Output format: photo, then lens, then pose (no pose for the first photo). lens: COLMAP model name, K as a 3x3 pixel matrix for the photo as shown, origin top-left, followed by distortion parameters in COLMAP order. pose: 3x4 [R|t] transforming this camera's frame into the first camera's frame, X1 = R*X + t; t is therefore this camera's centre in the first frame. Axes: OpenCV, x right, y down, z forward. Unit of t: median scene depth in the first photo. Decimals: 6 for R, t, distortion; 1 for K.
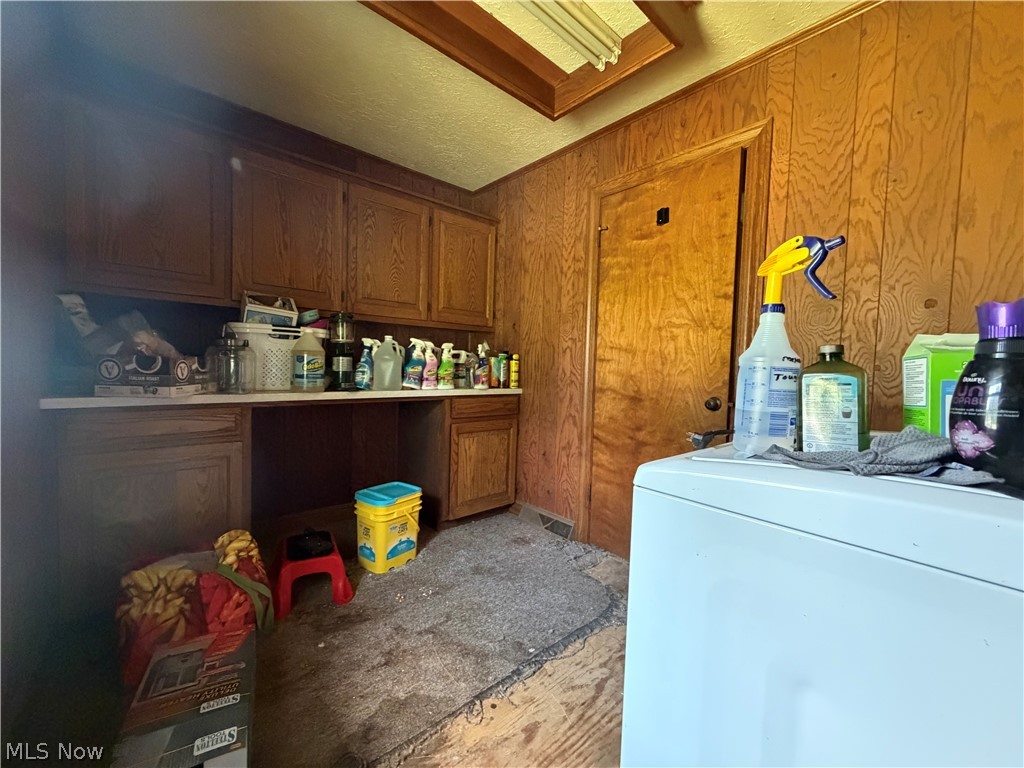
lens RADIAL K [[408.3, 0, 512.0], [0, 408.3, 384.0], [0, 0, 1]] dist [0.000746, 0.000238]
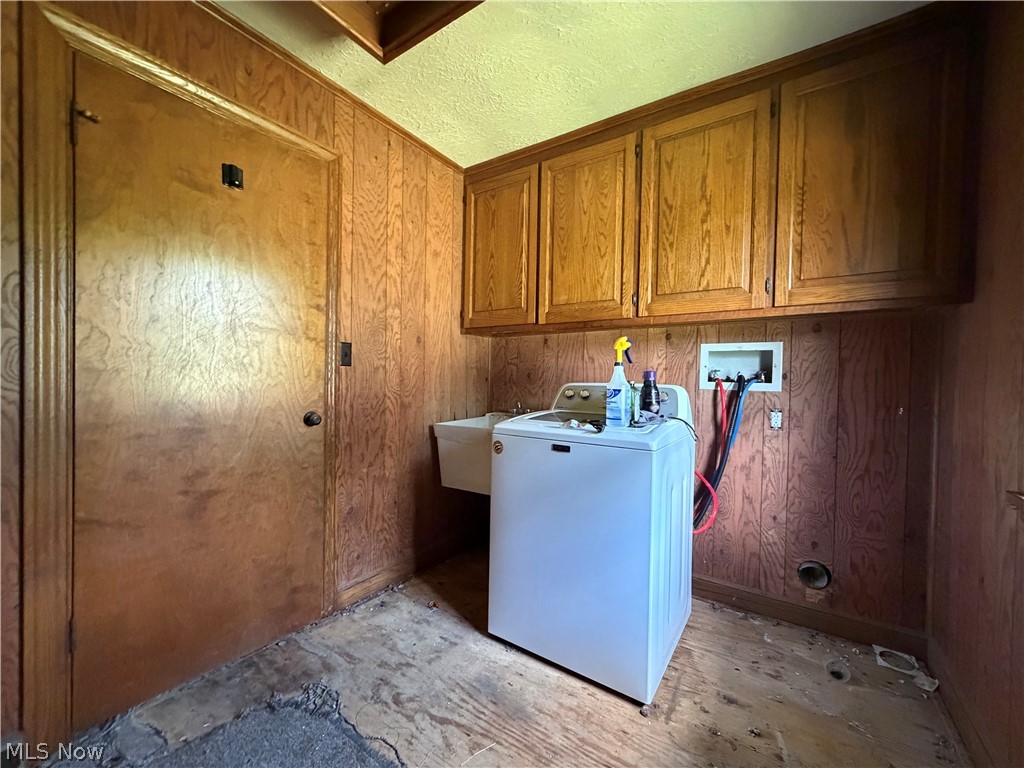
lens RADIAL K [[408.3, 0, 512.0], [0, 408.3, 384.0], [0, 0, 1]] dist [0.000746, 0.000238]
pose [[-0.241076, -0.045027, 0.969461, -0.641550], [0.020321, 0.998470, 0.051428, -0.086347], [-0.970293, 0.032098, -0.239792, 0.932779]]
